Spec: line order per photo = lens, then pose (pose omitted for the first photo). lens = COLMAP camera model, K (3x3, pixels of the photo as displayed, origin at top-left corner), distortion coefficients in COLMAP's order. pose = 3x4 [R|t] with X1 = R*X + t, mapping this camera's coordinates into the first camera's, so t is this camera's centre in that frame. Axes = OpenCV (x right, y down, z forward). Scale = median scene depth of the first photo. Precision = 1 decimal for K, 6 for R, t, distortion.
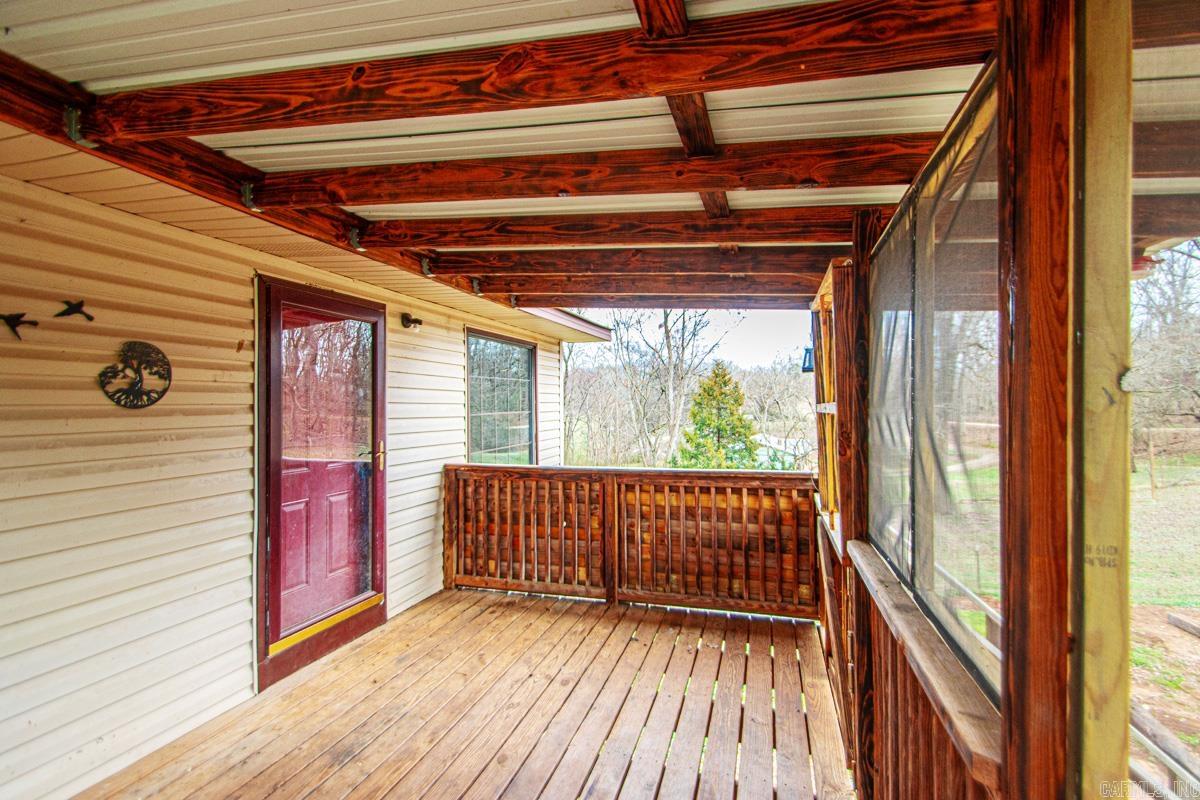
lens RADIAL K [[595.4, 0, 628.1], [0, 595.4, 400.9], [0, 0, 1]] dist [0.029254, -0.024276]
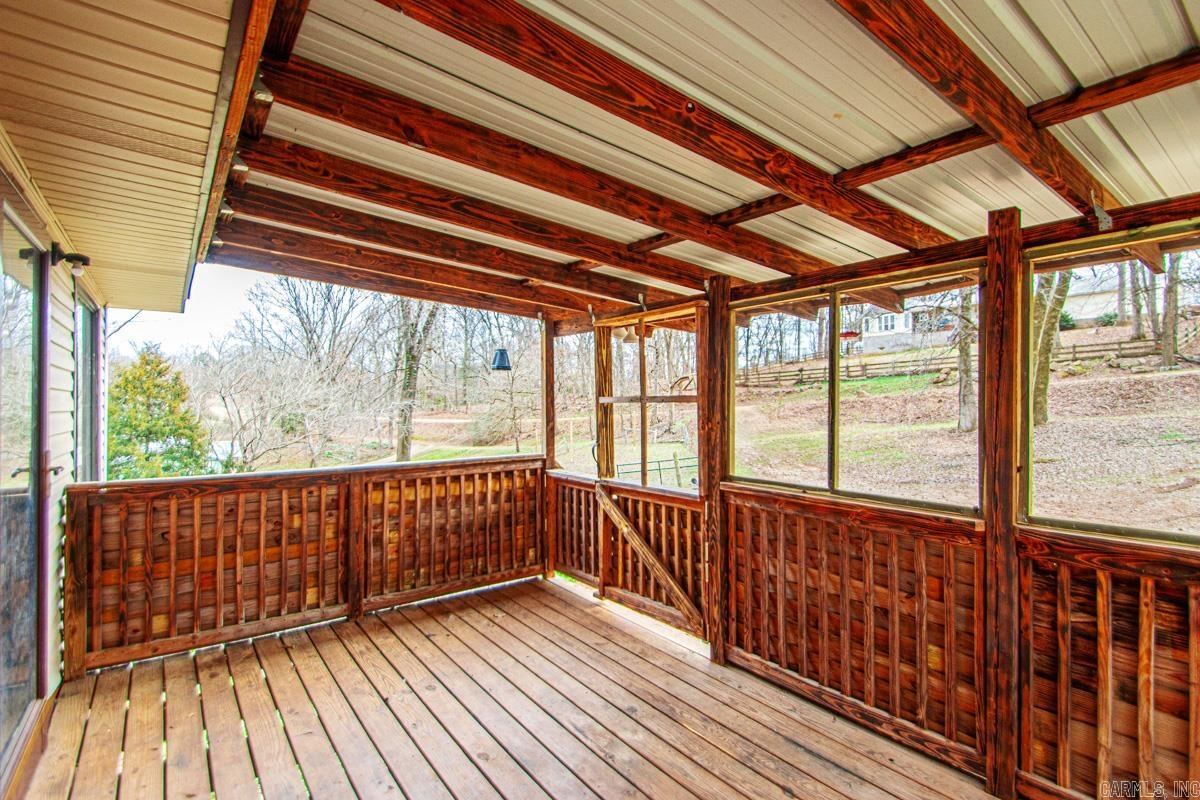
lens RADIAL K [[595.4, 0, 628.1], [0, 595.4, 400.9], [0, 0, 1]] dist [0.029254, -0.024276]
pose [[0.559875, 0.005165, 0.828561, -0.593001], [-0.007882, 0.999969, -0.000907, 0.012532], [-0.828540, -0.006023, 0.559898, 0.175651]]
